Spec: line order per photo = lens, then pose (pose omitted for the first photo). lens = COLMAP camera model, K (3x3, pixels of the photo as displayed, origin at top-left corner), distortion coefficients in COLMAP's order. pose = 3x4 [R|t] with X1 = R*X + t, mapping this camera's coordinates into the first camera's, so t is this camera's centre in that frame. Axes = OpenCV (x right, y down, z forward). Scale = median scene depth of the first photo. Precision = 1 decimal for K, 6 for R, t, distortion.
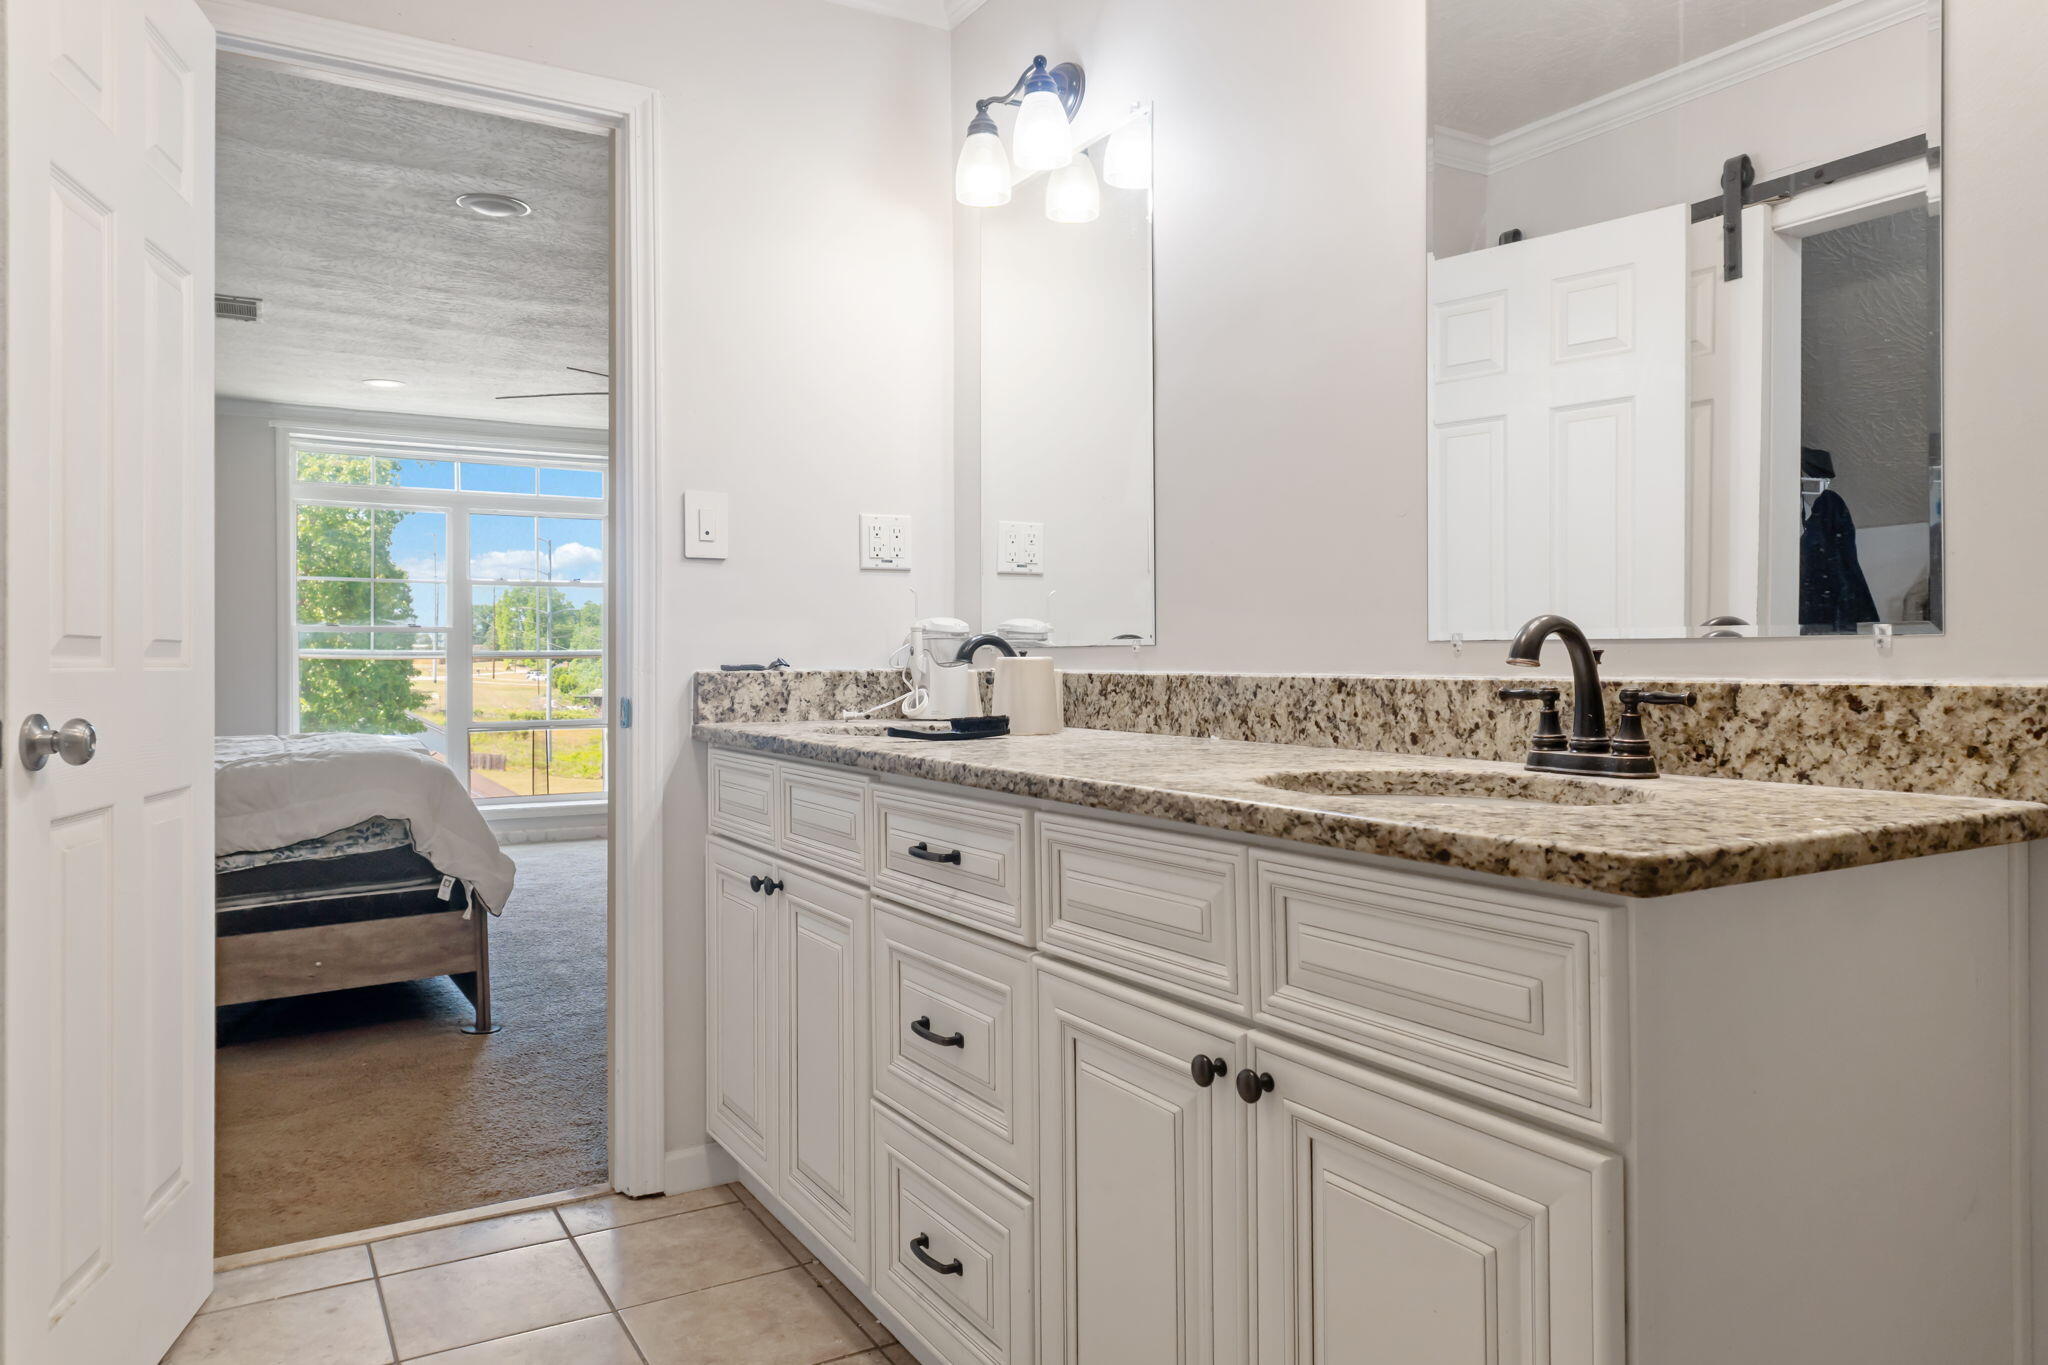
lens RADIAL K [[1387.4, 0, 1026.1], [0, 1387.4, 673.9], [0, 0, 1]] dist [-0.008477, -0.002514]
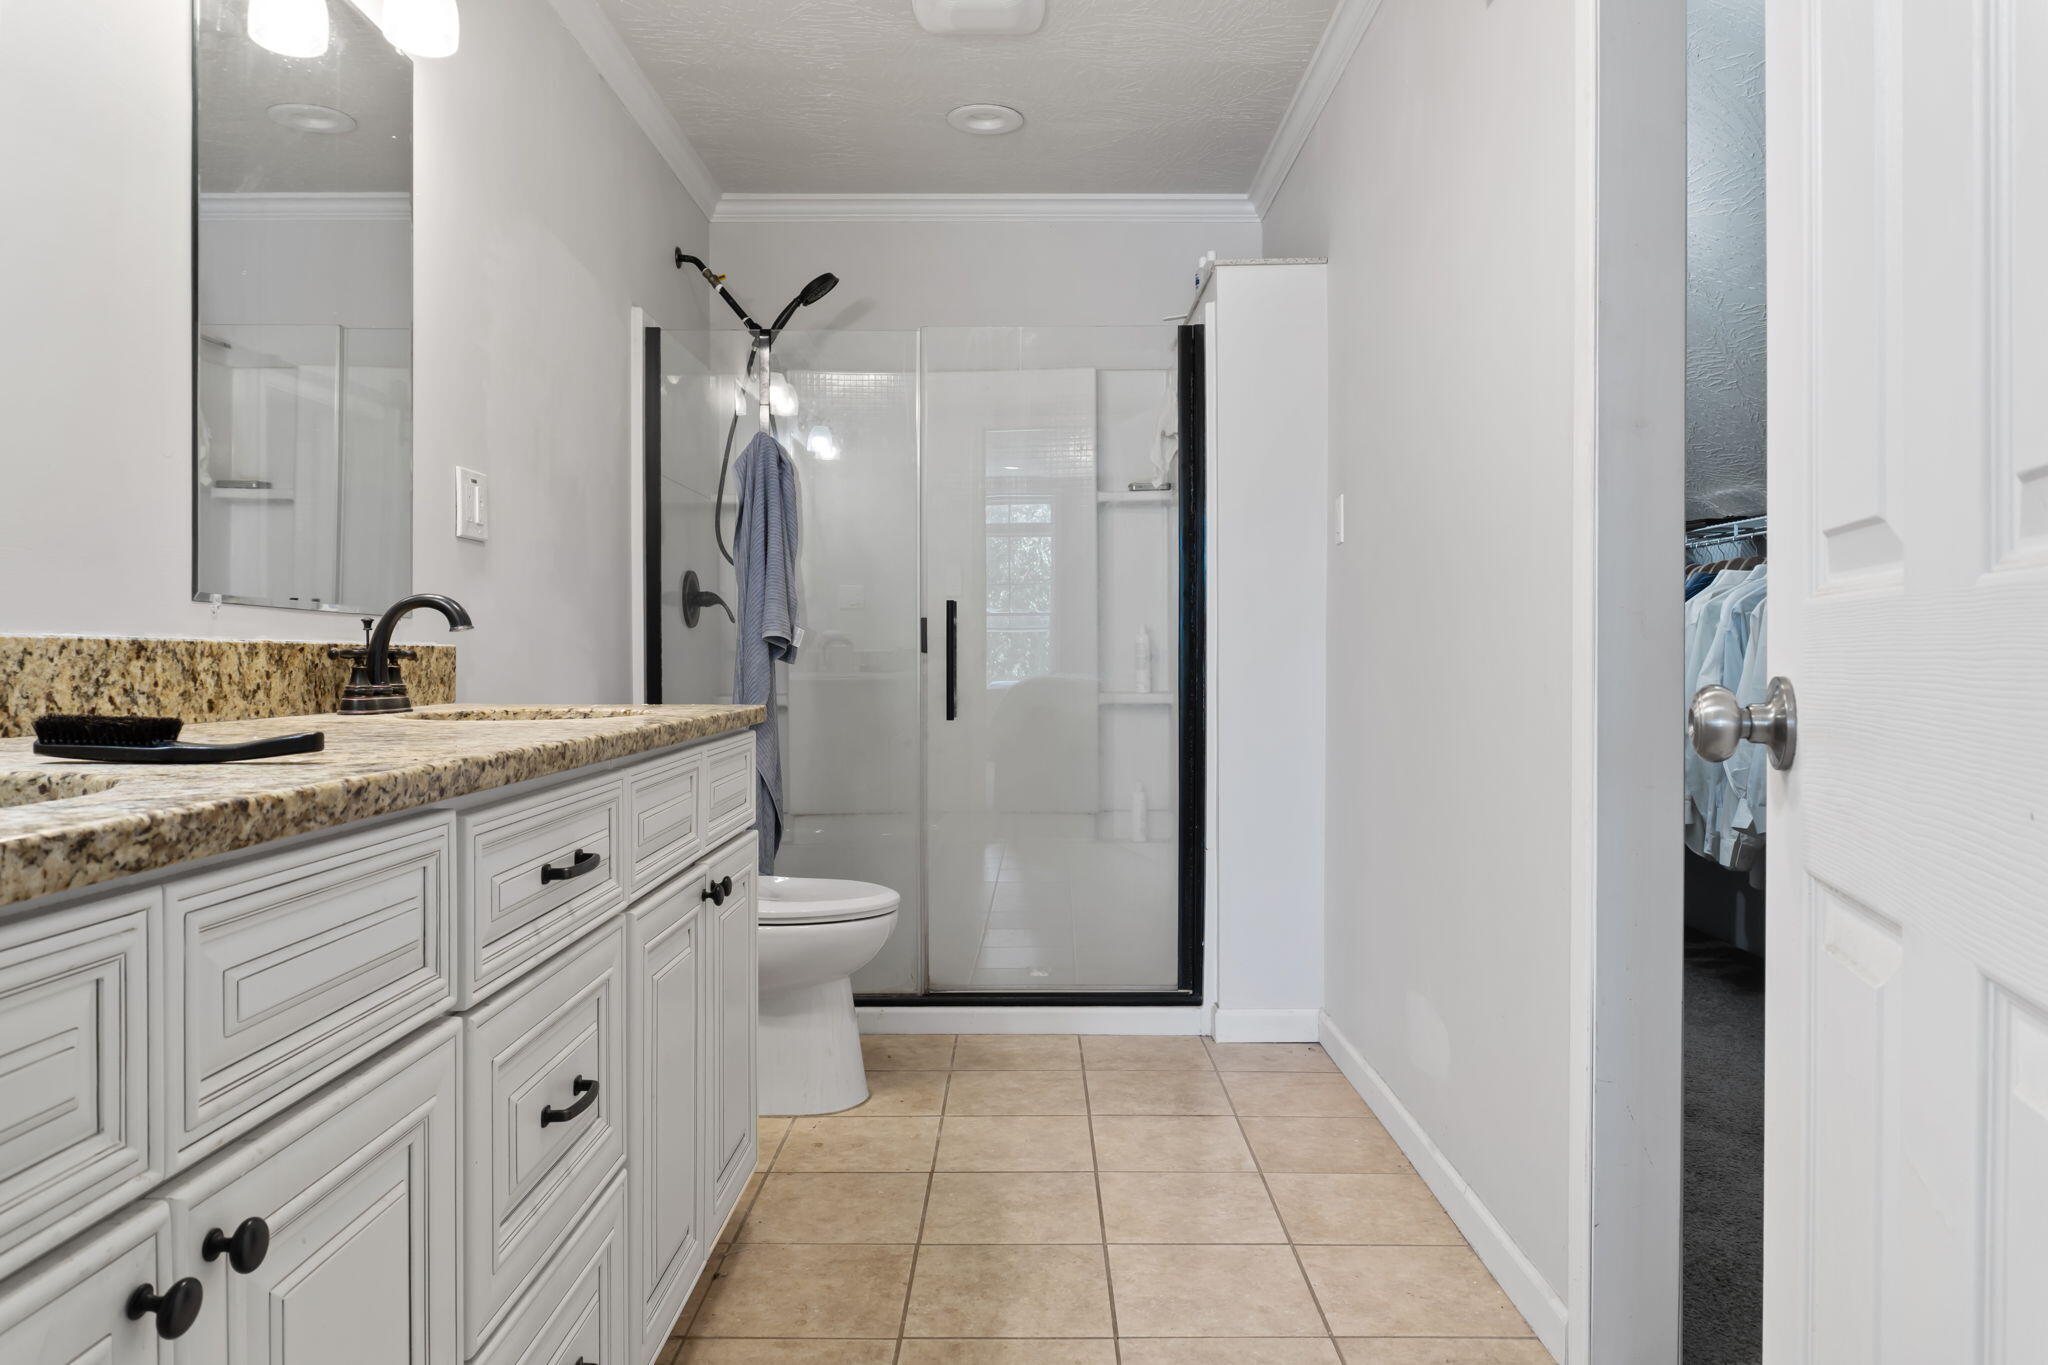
lens RADIAL K [[1387.4, 0, 1023.8], [0, 1387.4, 671.4], [0, 0, 1]] dist [-0.008477, -0.002514]
pose [[-0.863883, -0.001034, 0.503691, -0.651732], [0.008218, 0.999836, 0.016149, 0.013290], [-0.503625, 0.018090, -0.863733, 1.510030]]
